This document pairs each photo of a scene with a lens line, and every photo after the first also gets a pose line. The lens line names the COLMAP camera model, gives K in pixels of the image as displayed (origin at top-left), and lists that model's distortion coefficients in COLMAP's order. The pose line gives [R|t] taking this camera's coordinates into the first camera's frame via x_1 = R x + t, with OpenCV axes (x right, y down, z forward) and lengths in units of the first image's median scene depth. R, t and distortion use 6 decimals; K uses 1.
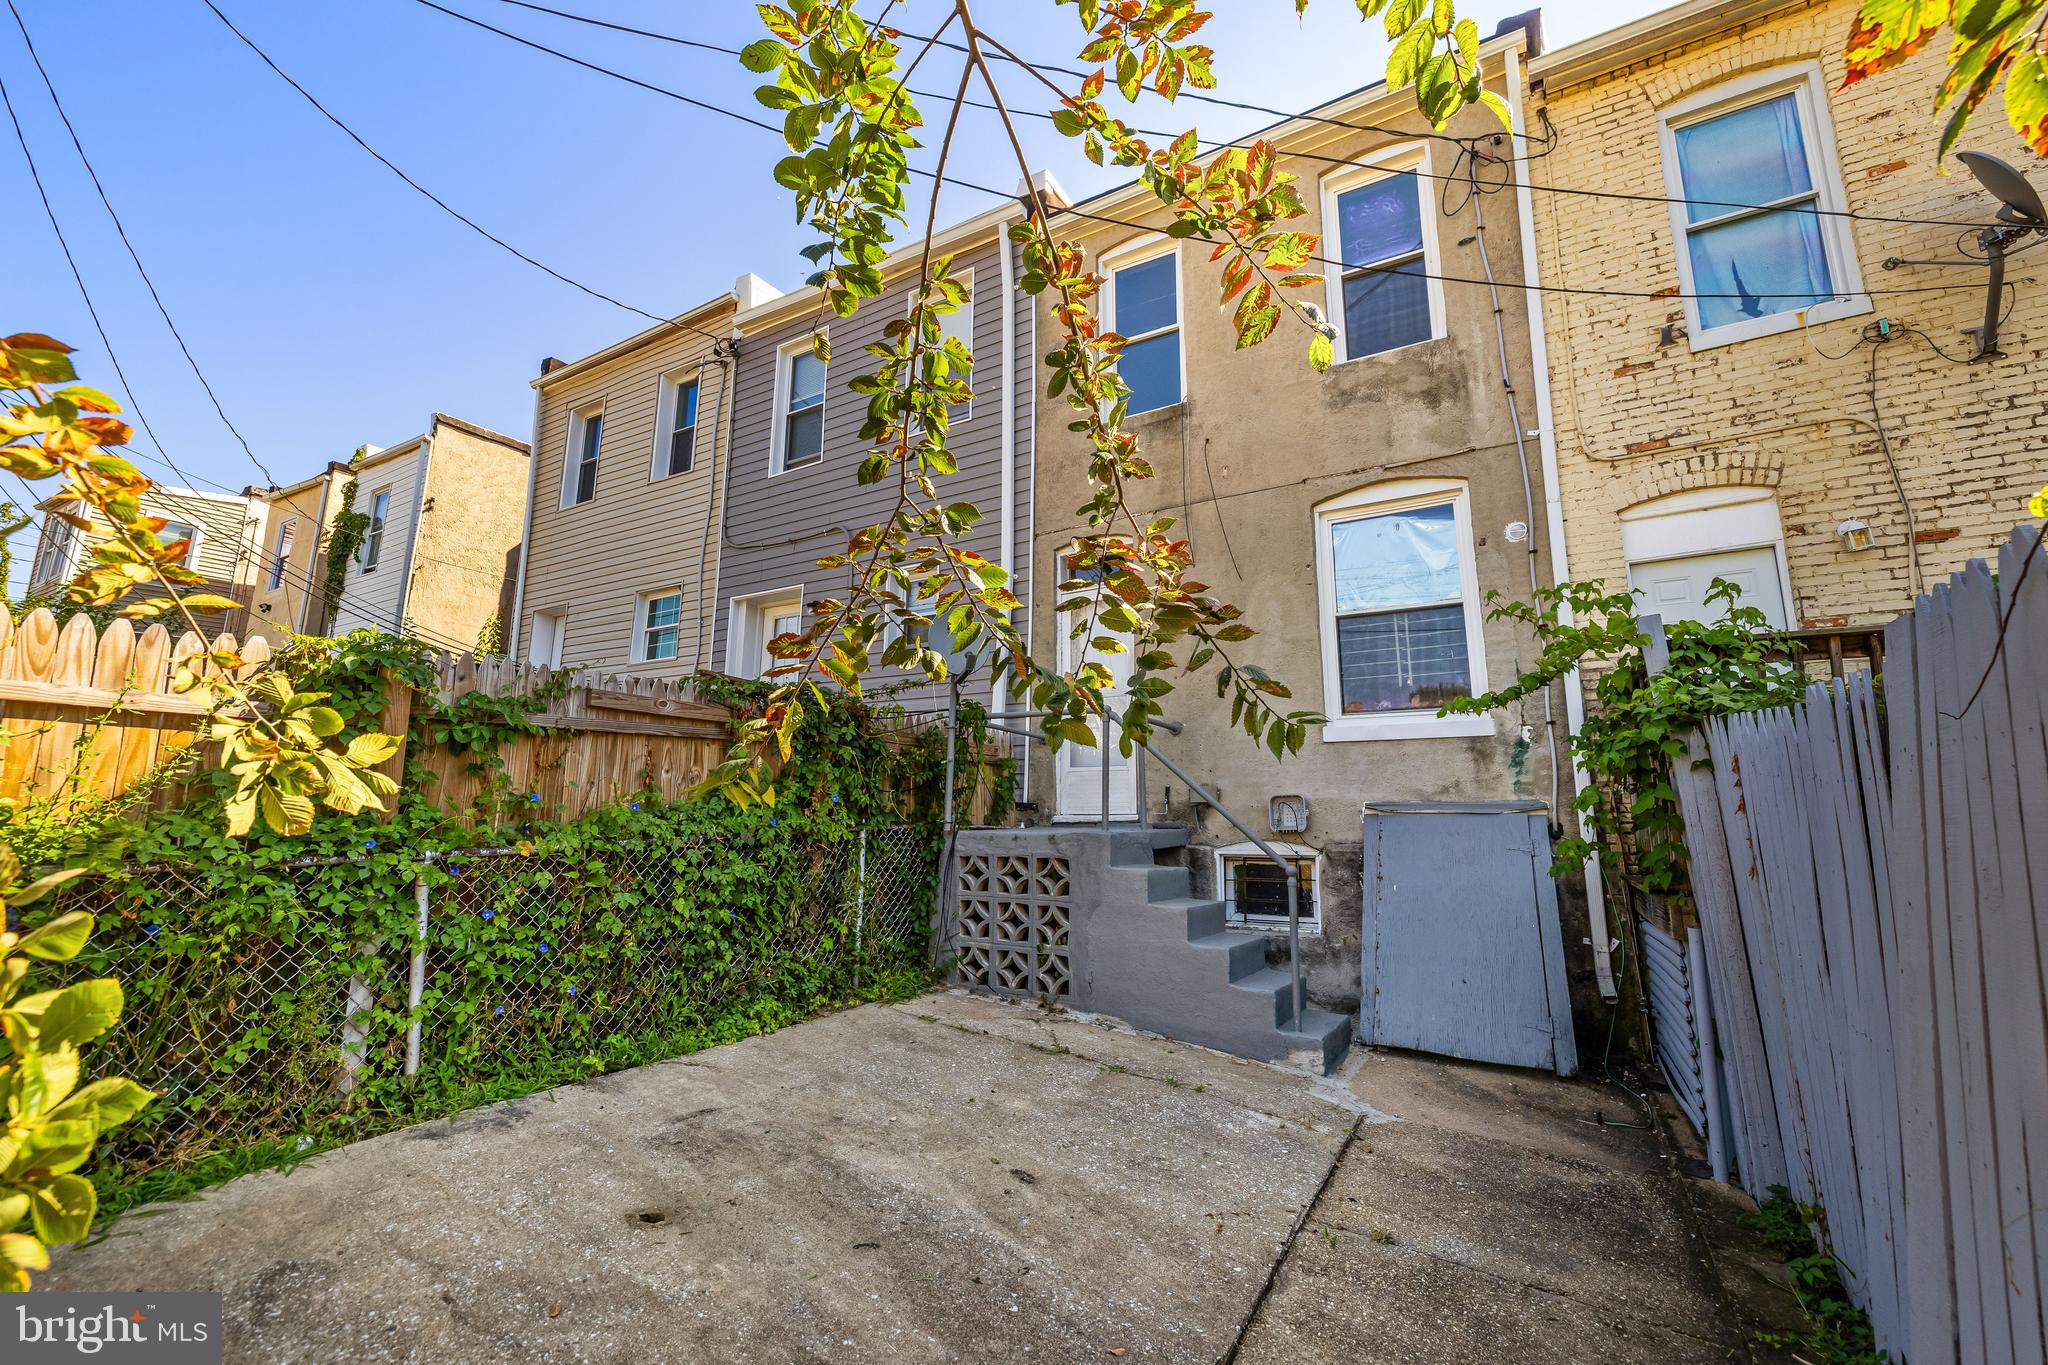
lens RADIAL K [[864.3, 0, 1006.3], [0, 864.3, 667.6], [0, 0, 1]] dist [0.002308, 0.000526]
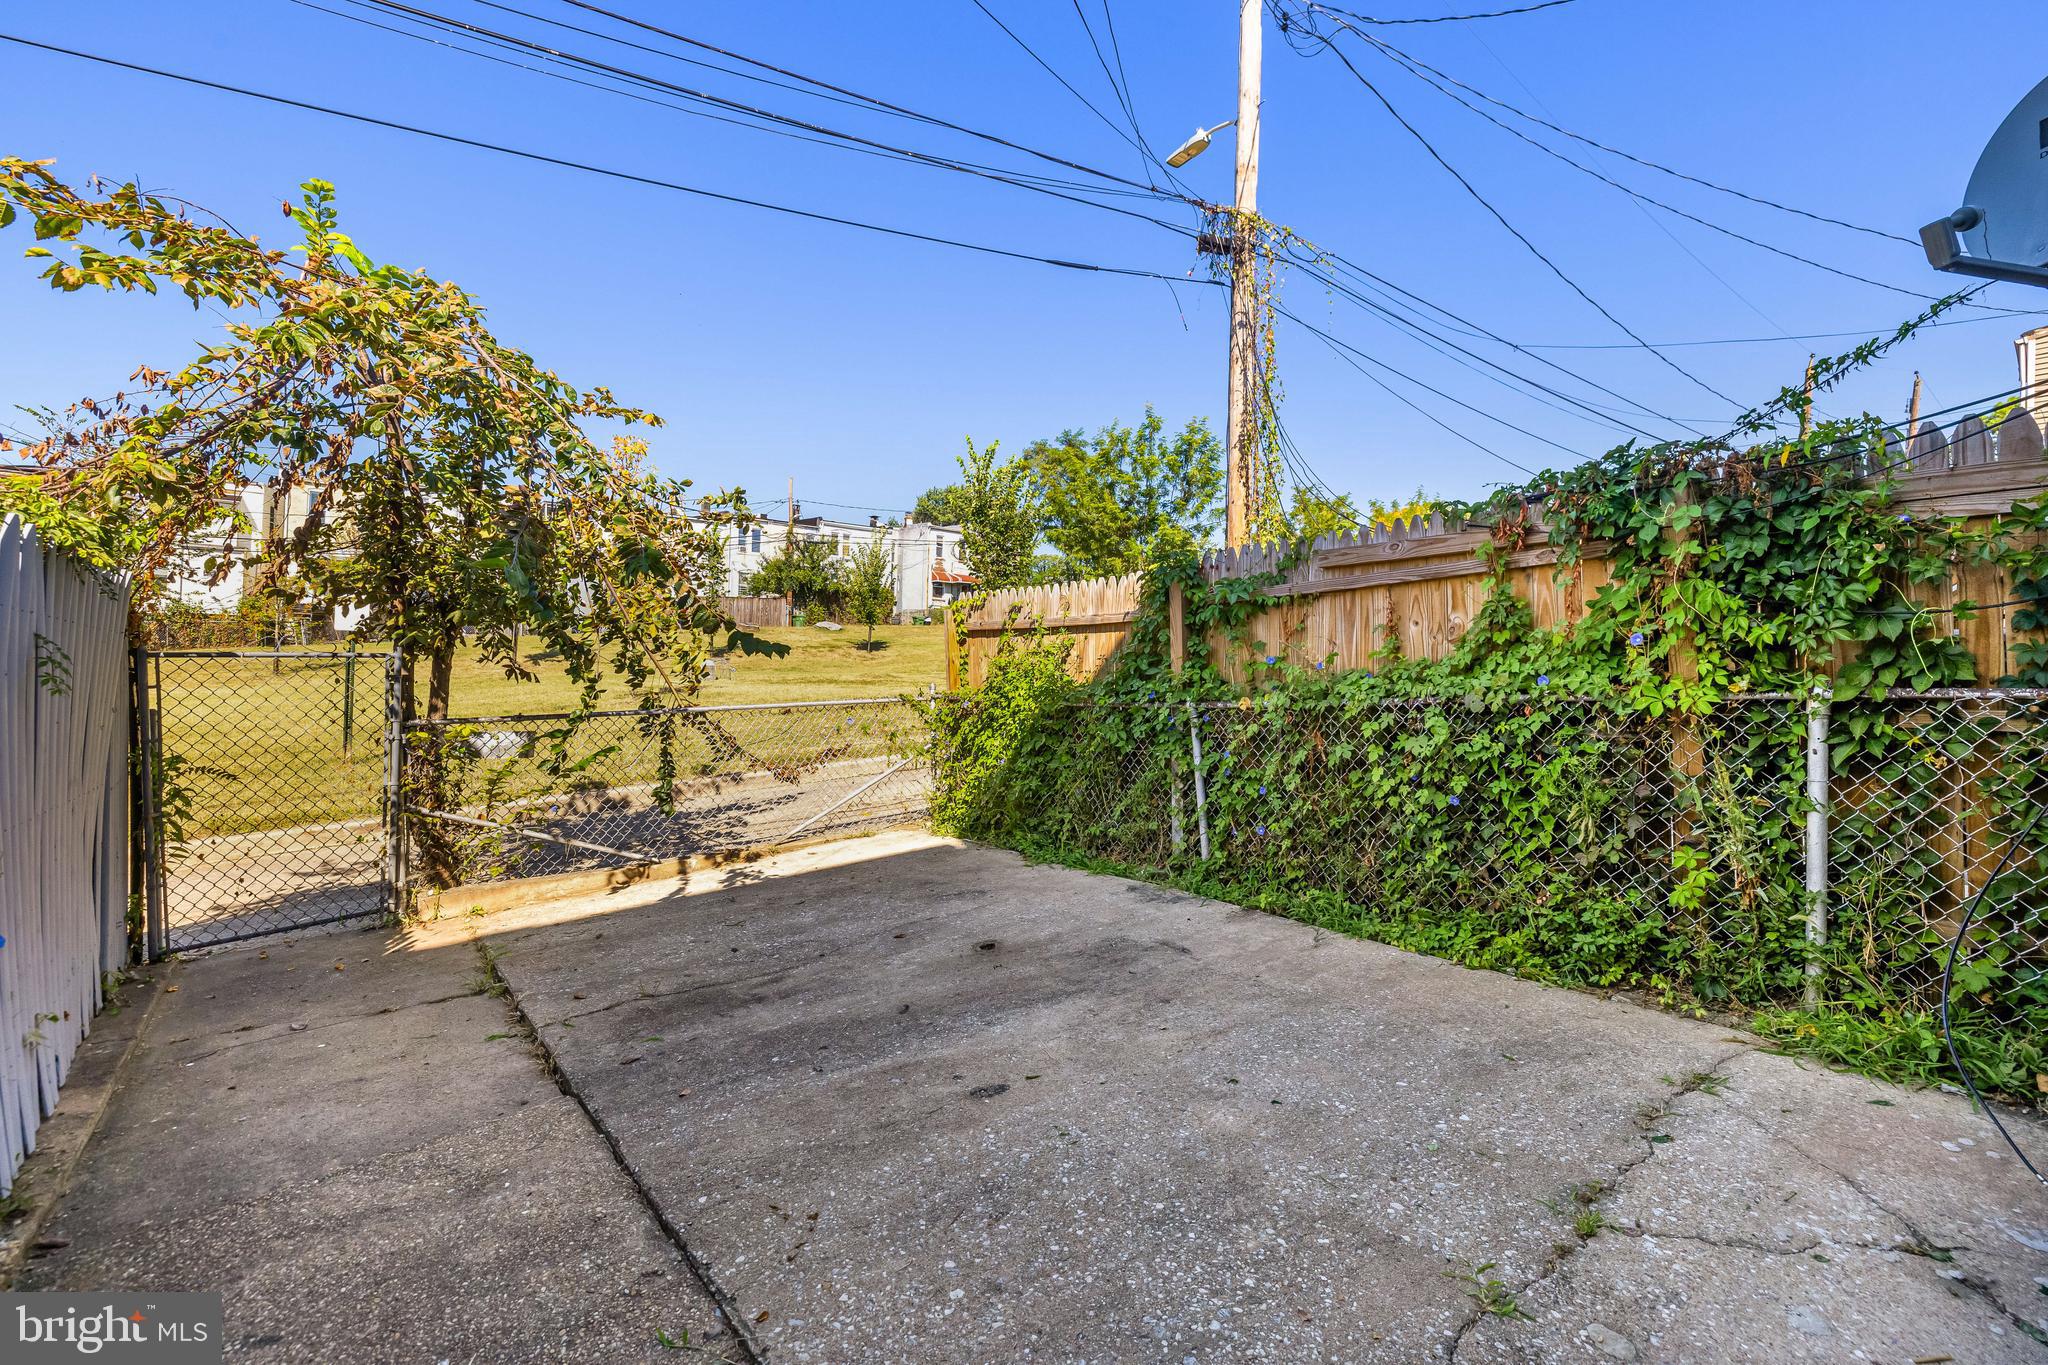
lens RADIAL K [[864.3, 0, 1025.7], [0, 864.3, 664.6], [0, 0, 1]] dist [0.002308, 0.000526]
pose [[-0.331322, -0.034504, -0.942887, 0.708039], [0.146864, 0.985265, -0.087662, 0.237768], [0.932017, -0.167521, -0.321373, 1.214848]]
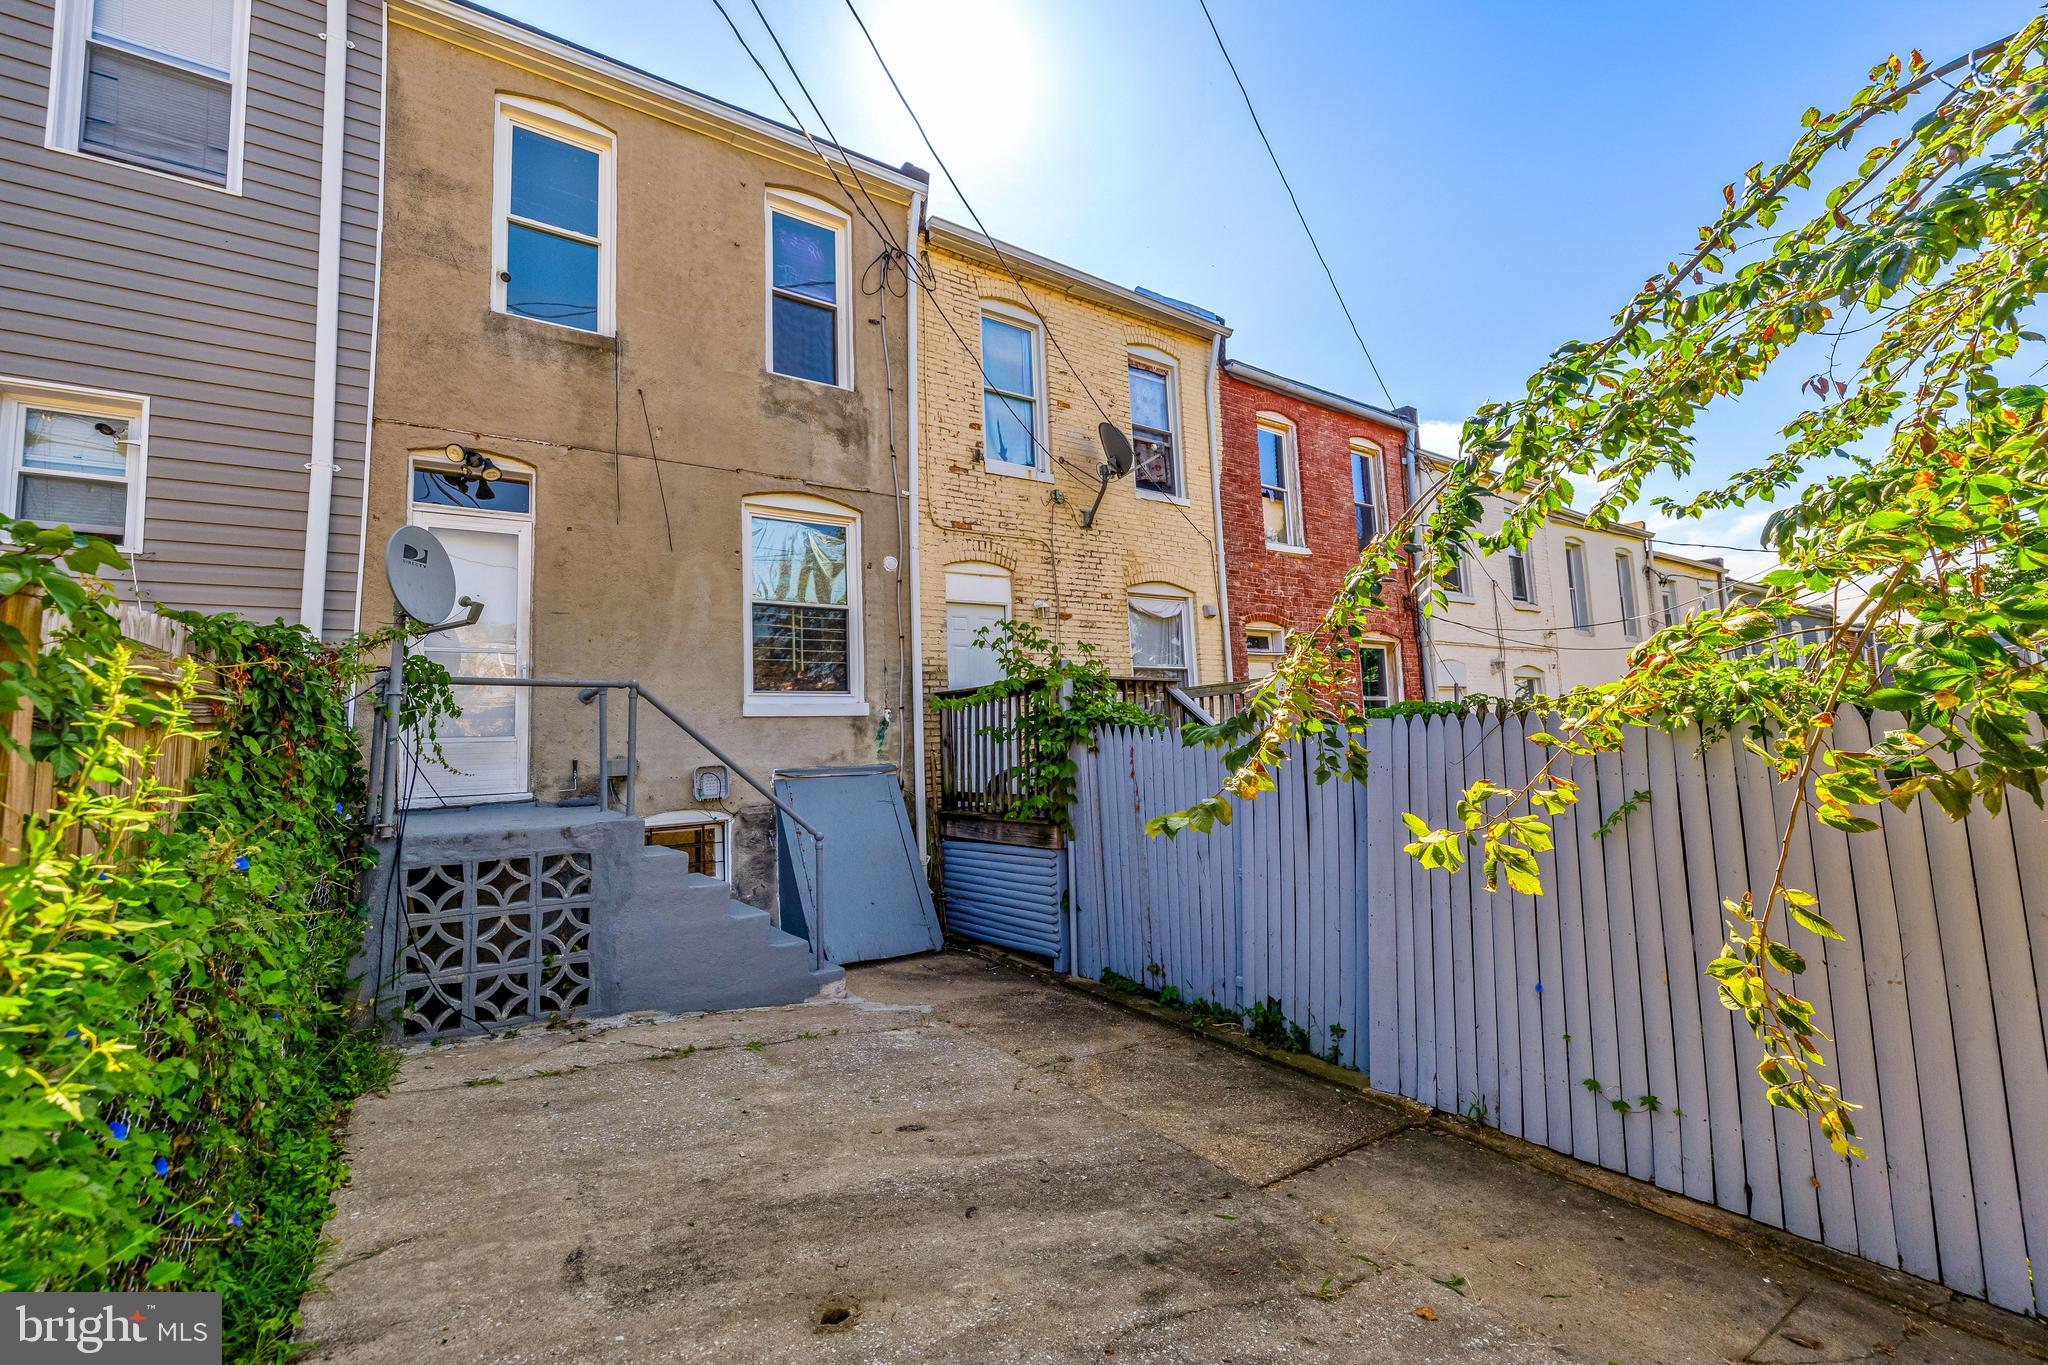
lens RADIAL K [[864.3, 0, 1022.3], [0, 864.3, 668.9], [0, 0, 1]] dist [0.002308, 0.000526]
pose [[0.407026, 0.057299, 0.911618, -0.888640], [-0.127308, 0.991848, -0.005500, -0.023803], [-0.904501, -0.113817, 0.411003, 0.415172]]
